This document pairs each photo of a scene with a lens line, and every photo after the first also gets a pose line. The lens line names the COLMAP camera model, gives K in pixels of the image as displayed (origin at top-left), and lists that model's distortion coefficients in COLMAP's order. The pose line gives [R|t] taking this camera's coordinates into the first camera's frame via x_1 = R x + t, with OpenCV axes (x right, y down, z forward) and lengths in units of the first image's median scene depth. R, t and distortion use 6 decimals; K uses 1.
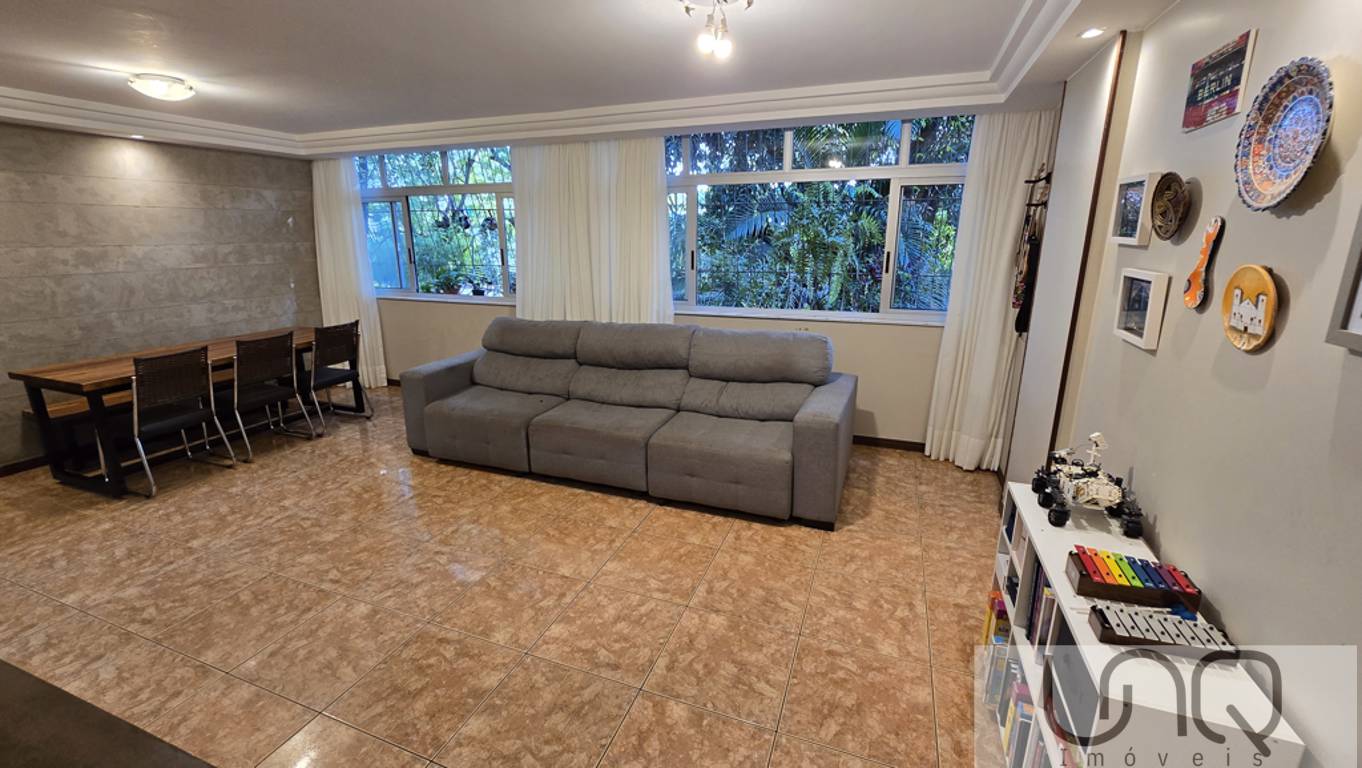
lens RADIAL K [[553.2, 0, 675.2], [0, 553.2, 375.7], [0, 0, 1]] dist [-0.002328, -0.000333]
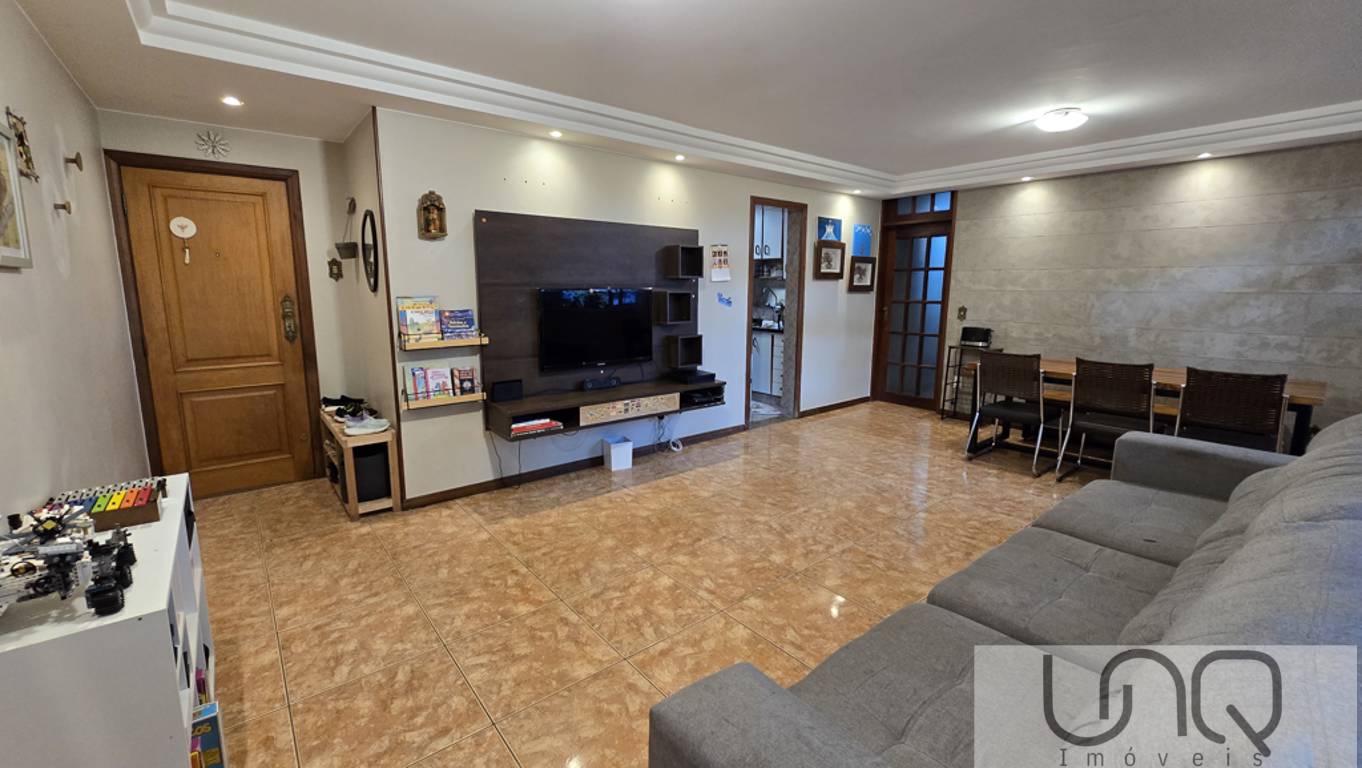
lens RADIAL K [[553.2, 0, 675.2], [0, 553.2, 375.7], [0, 0, 1]] dist [-0.002328, -0.000333]
pose [[-0.497809, 0.140758, -0.855788, 0.437318], [-0.218825, 0.934433, 0.280983, -0.160445], [0.839227, 0.327143, -0.434368, 0.882636]]
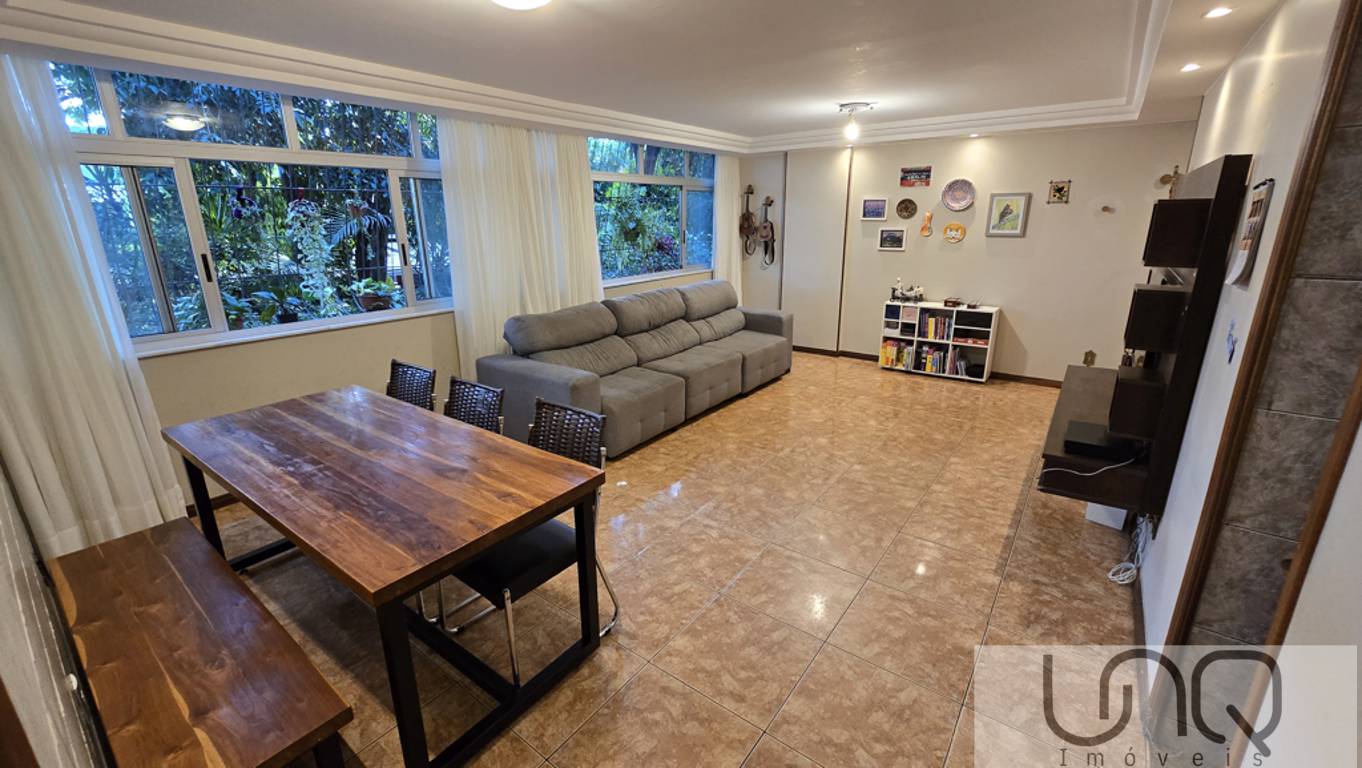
lens RADIAL K [[553.2, 0, 675.2], [0, 553.2, 375.7], [0, 0, 1]] dist [-0.002328, -0.000333]
pose [[0.279468, -0.265416, 0.922742, -1.392128], [0.249647, 0.948067, 0.197090, -0.163644], [-0.927132, 0.175279, 0.331215, 0.625928]]
